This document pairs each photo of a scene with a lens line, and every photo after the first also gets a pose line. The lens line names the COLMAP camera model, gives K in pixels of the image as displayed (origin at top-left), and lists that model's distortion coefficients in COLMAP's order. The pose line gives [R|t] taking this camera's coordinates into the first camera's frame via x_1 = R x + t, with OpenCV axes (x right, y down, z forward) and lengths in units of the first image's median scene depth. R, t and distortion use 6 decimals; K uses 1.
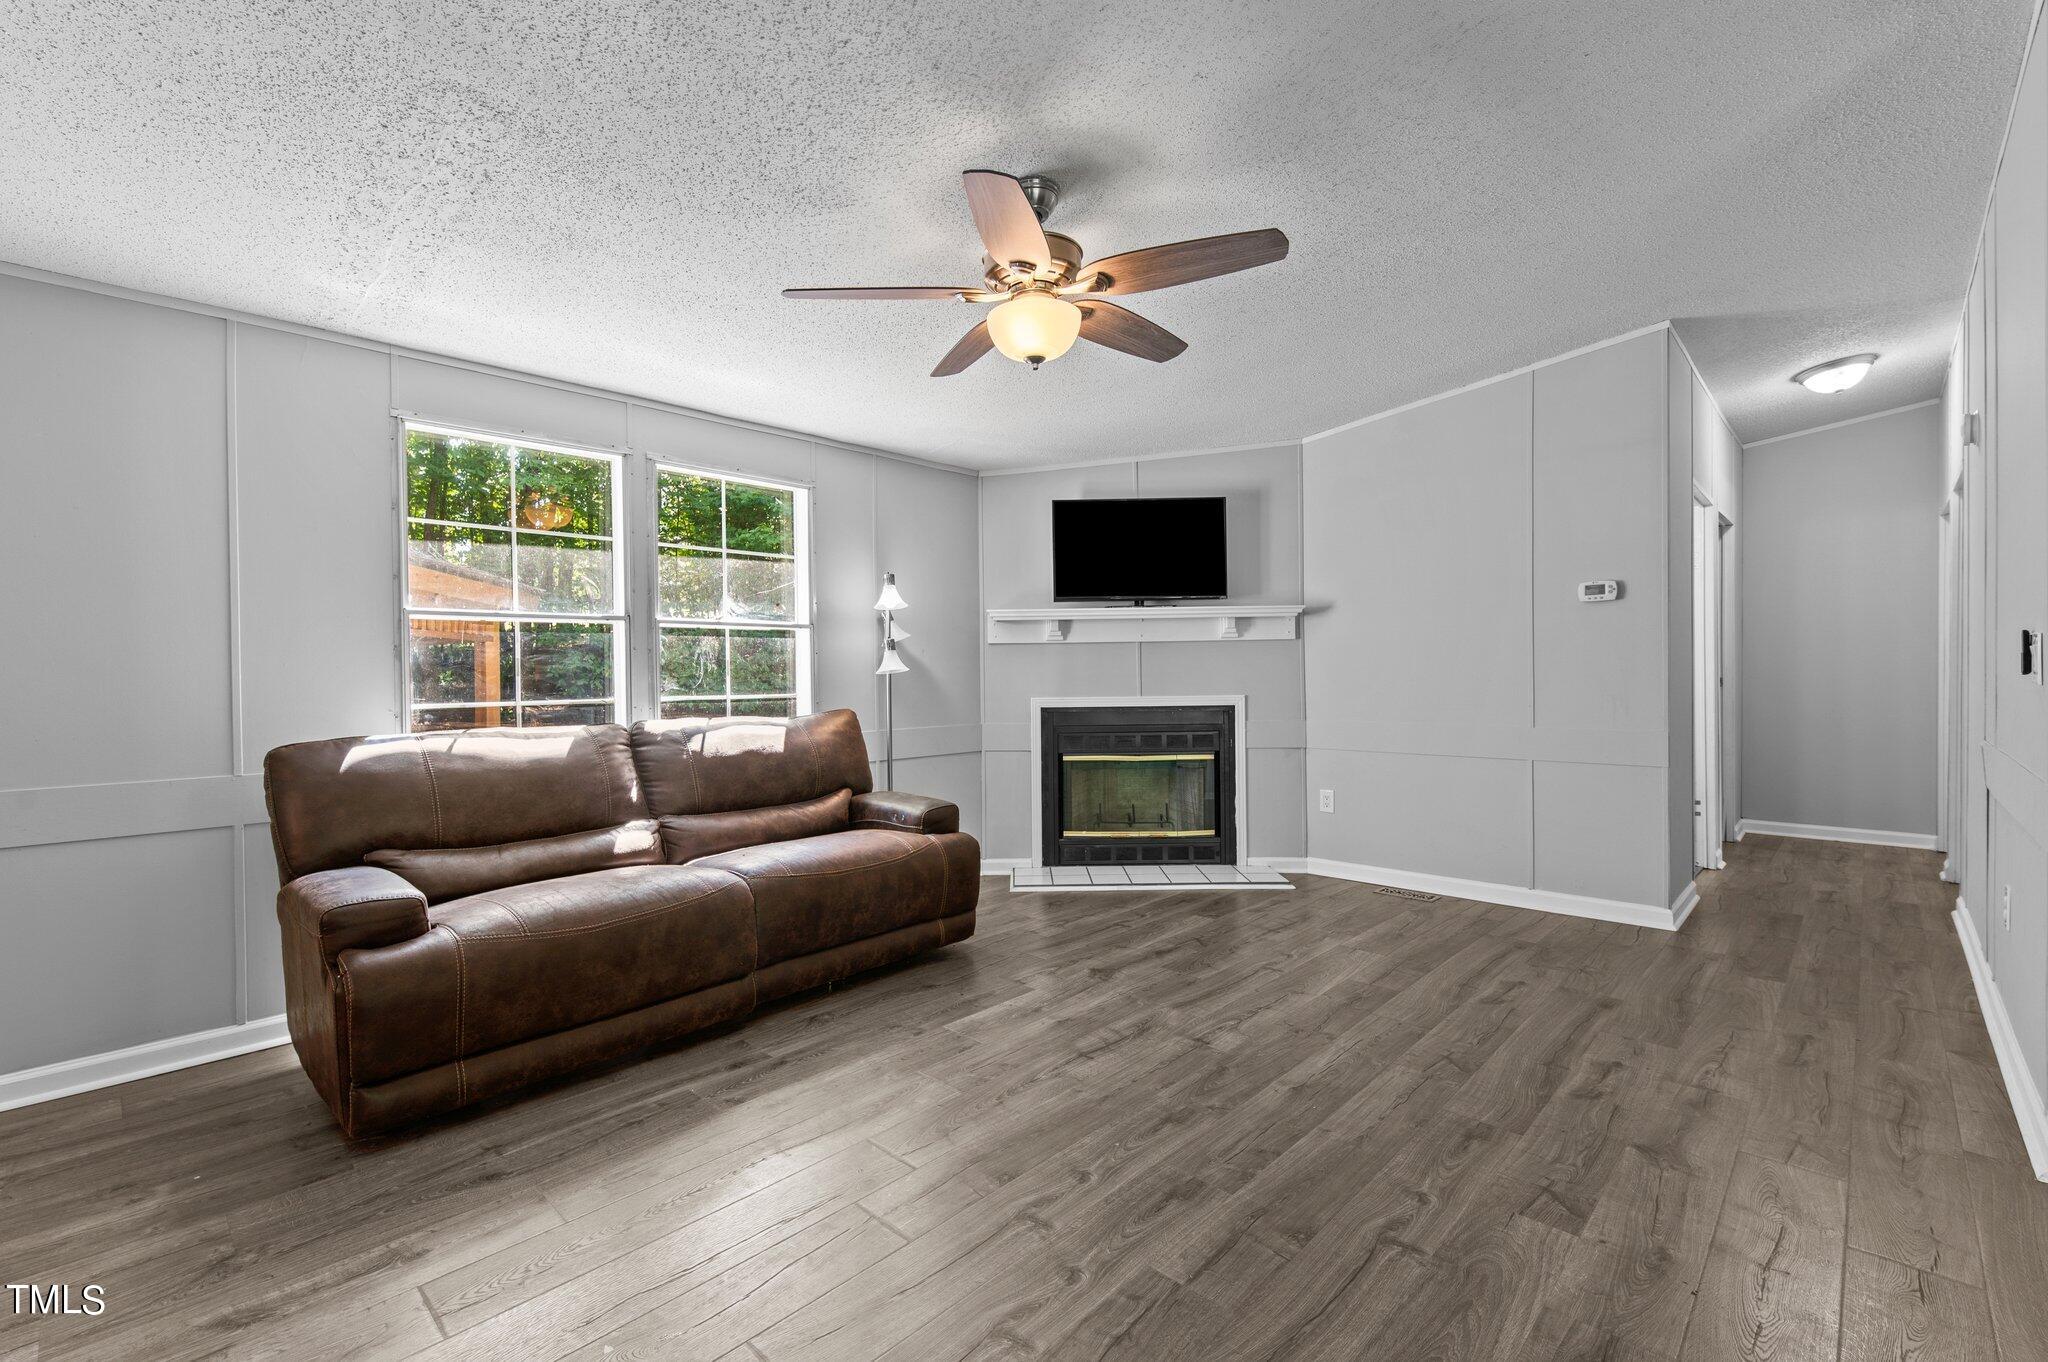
lens RADIAL K [[882.0, 0, 1010.7], [0, 882.0, 677.8], [0, 0, 1]] dist [0.006784, -0.000184]
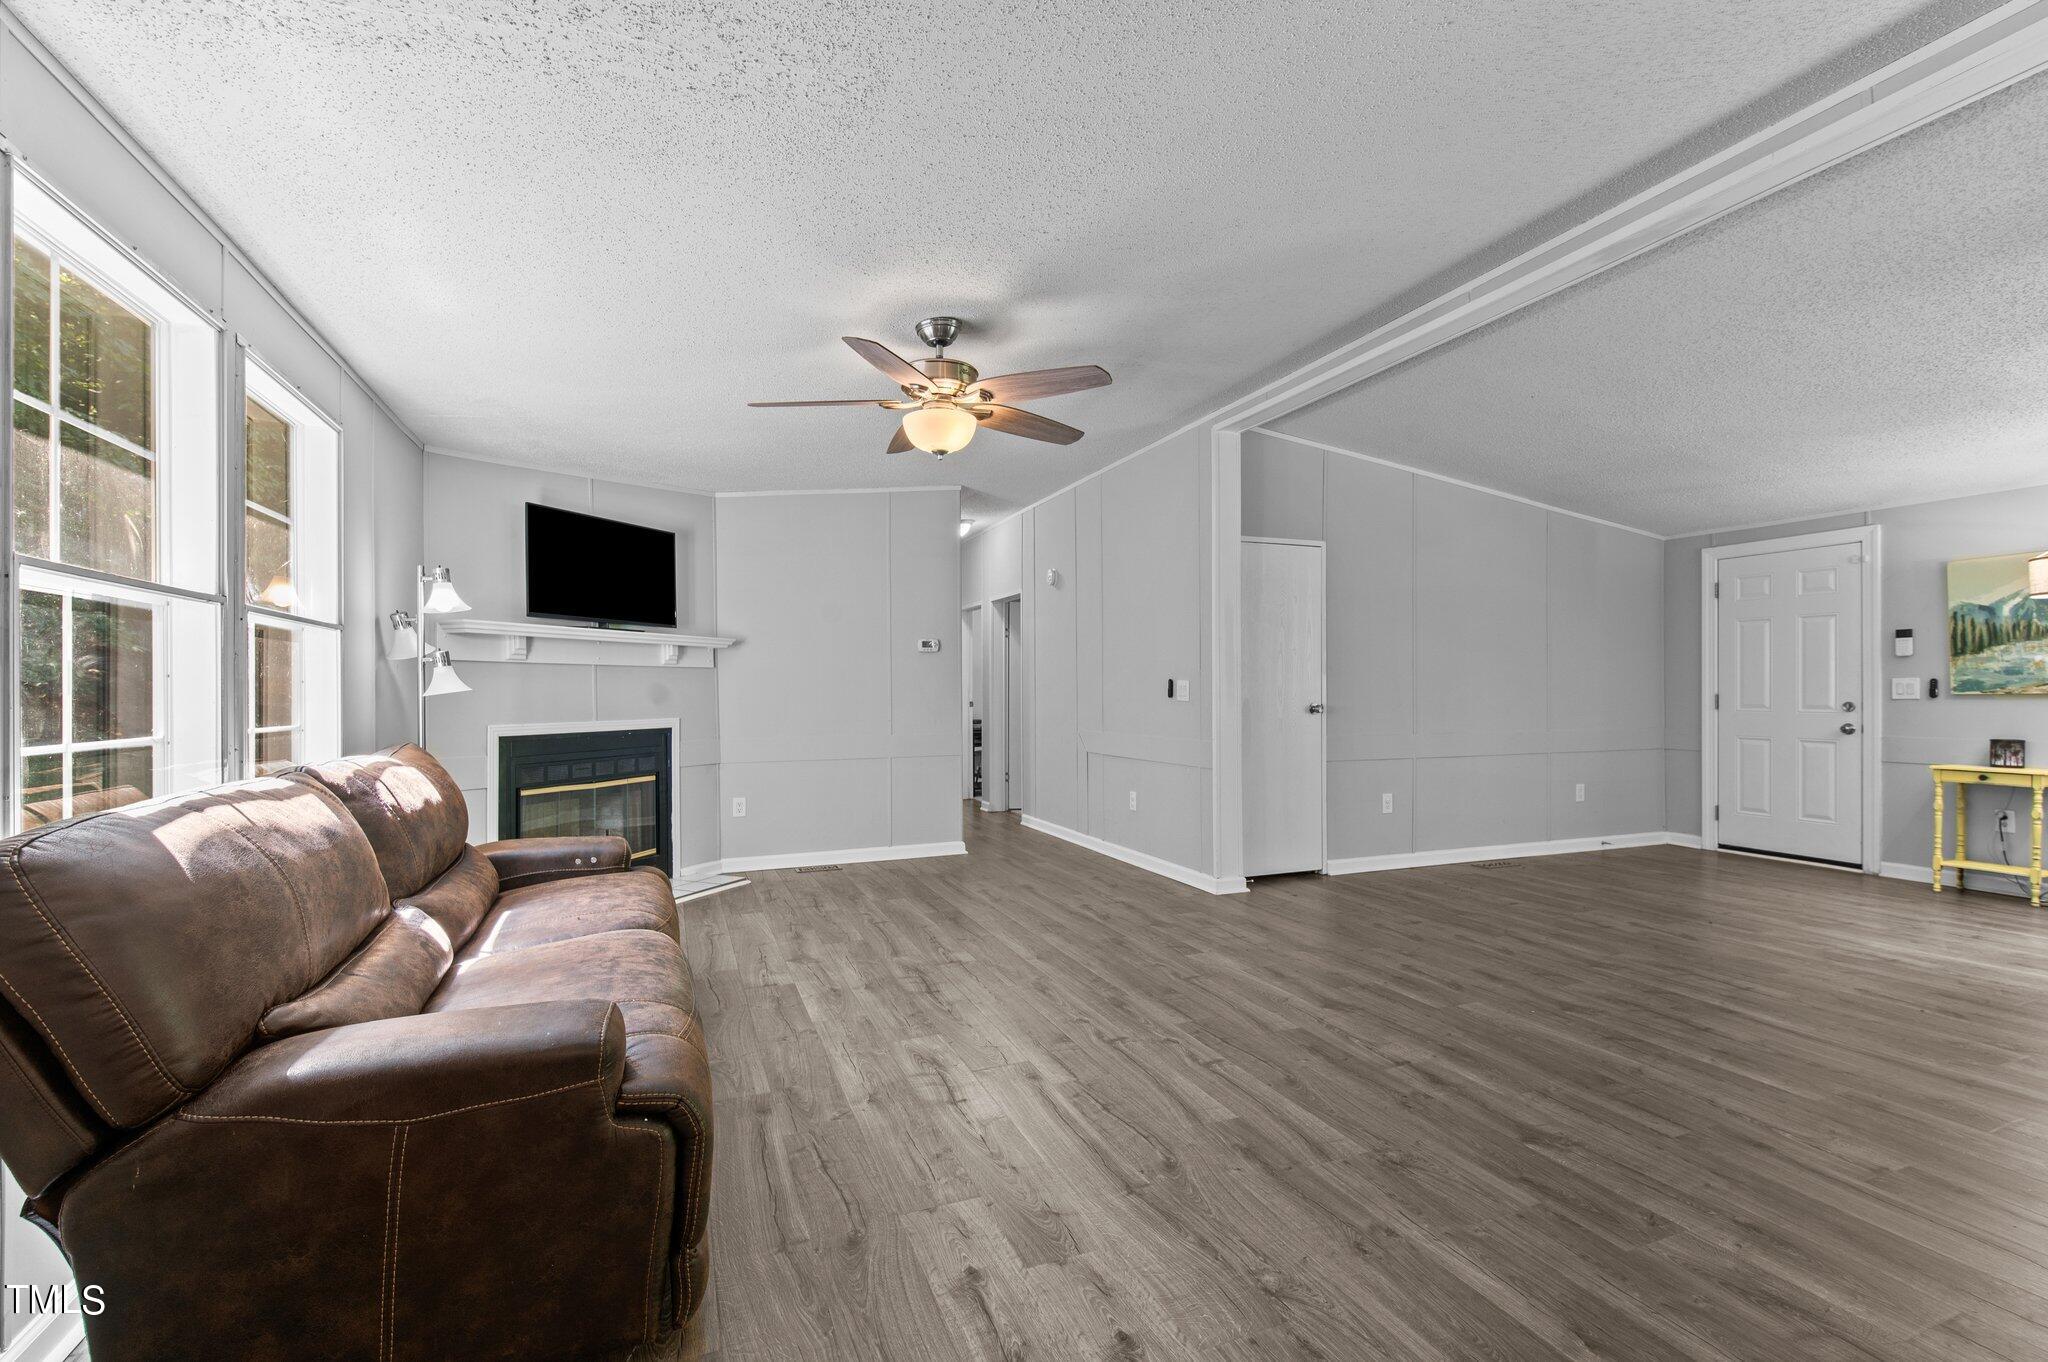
lens RADIAL K [[882.0, 0, 1010.7], [0, 882.0, 677.8], [0, 0, 1]] dist [0.006784, -0.000184]
pose [[0.401663, 0.025944, 0.915420, -0.829251], [0.006001, 0.999503, -0.030960, 0.009558], [-0.915768, 0.017929, 0.401308, 0.291953]]
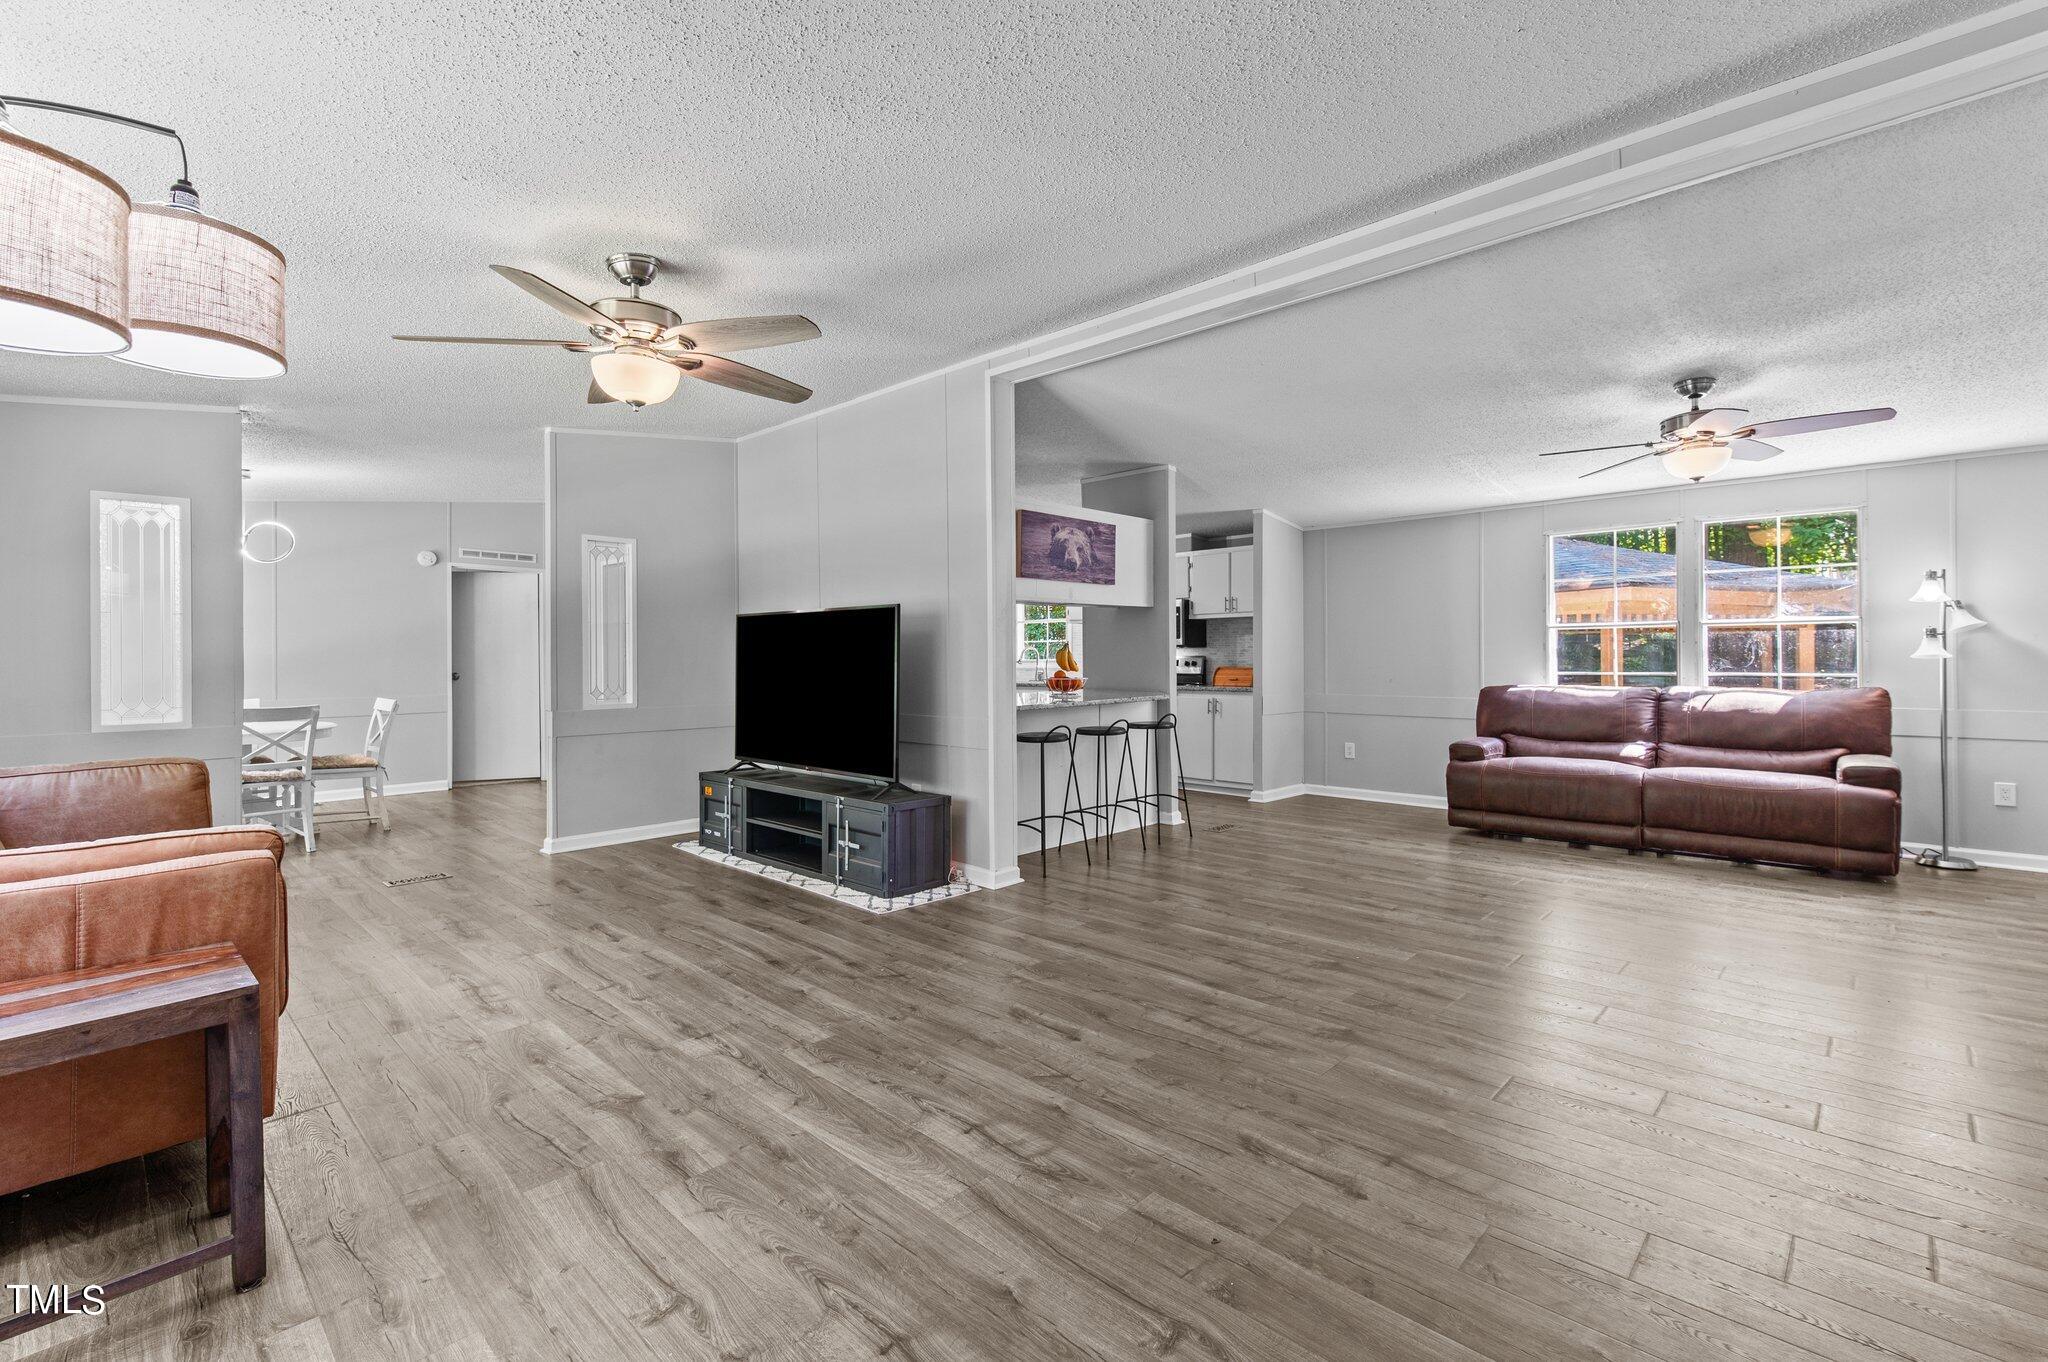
lens RADIAL K [[882.0, 0, 1010.7], [0, 882.0, 677.8], [0, 0, 1]] dist [0.006784, -0.000184]
pose [[0.000771, 0.036227, -0.999343, 1.293858], [-0.002839, 0.999340, 0.036225, -0.023695], [0.999996, 0.002809, 0.000873, -0.242099]]
